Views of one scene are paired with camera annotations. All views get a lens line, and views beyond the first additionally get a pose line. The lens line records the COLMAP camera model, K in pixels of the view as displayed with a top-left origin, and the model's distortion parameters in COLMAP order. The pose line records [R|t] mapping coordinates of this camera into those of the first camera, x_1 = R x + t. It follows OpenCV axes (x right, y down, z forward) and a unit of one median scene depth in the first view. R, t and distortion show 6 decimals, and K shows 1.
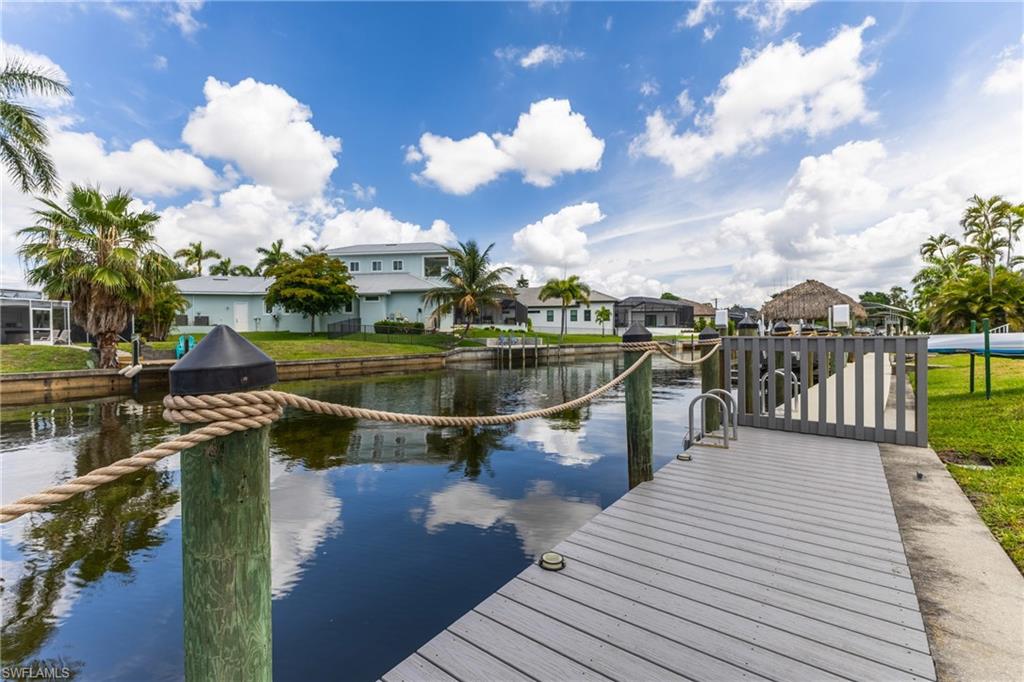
lens RADIAL K [[438.9, 0, 513.2], [0, 438.9, 336.5], [0, 0, 1]] dist [0.014163, -0.002935]
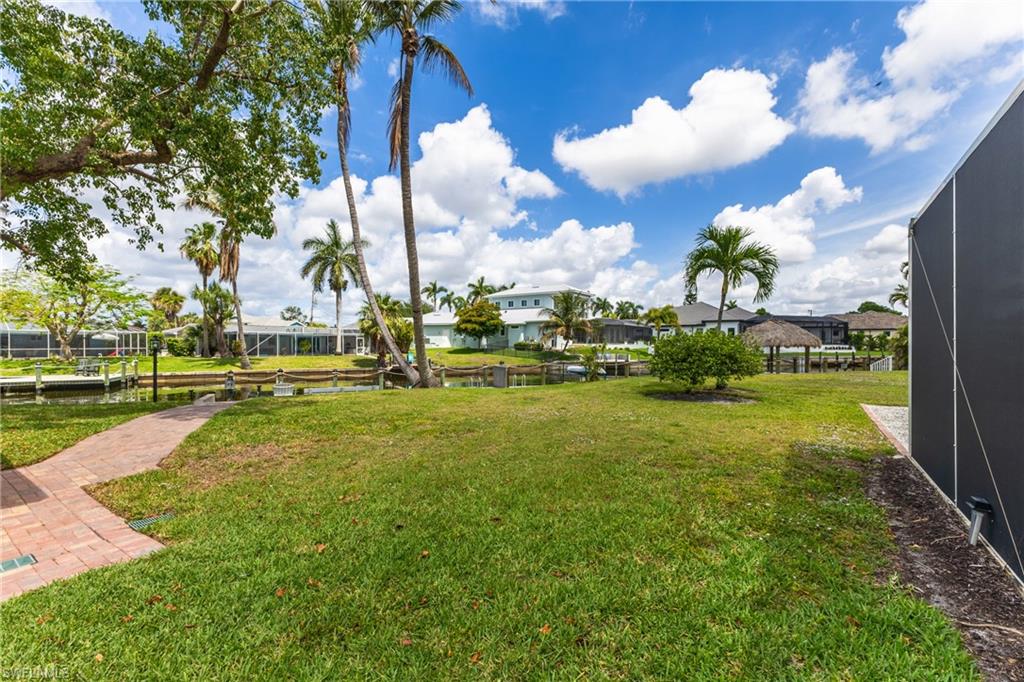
lens RADIAL K [[438.9, 0, 514.5], [0, 438.9, 338.4], [0, 0, 1]] dist [0.014163, -0.002935]
pose [[0.895288, 0.003593, -0.445474, 0.363447], [-0.009371, 0.999898, -0.010770, -0.030538], [0.445390, 0.013817, 0.895230, -0.375916]]
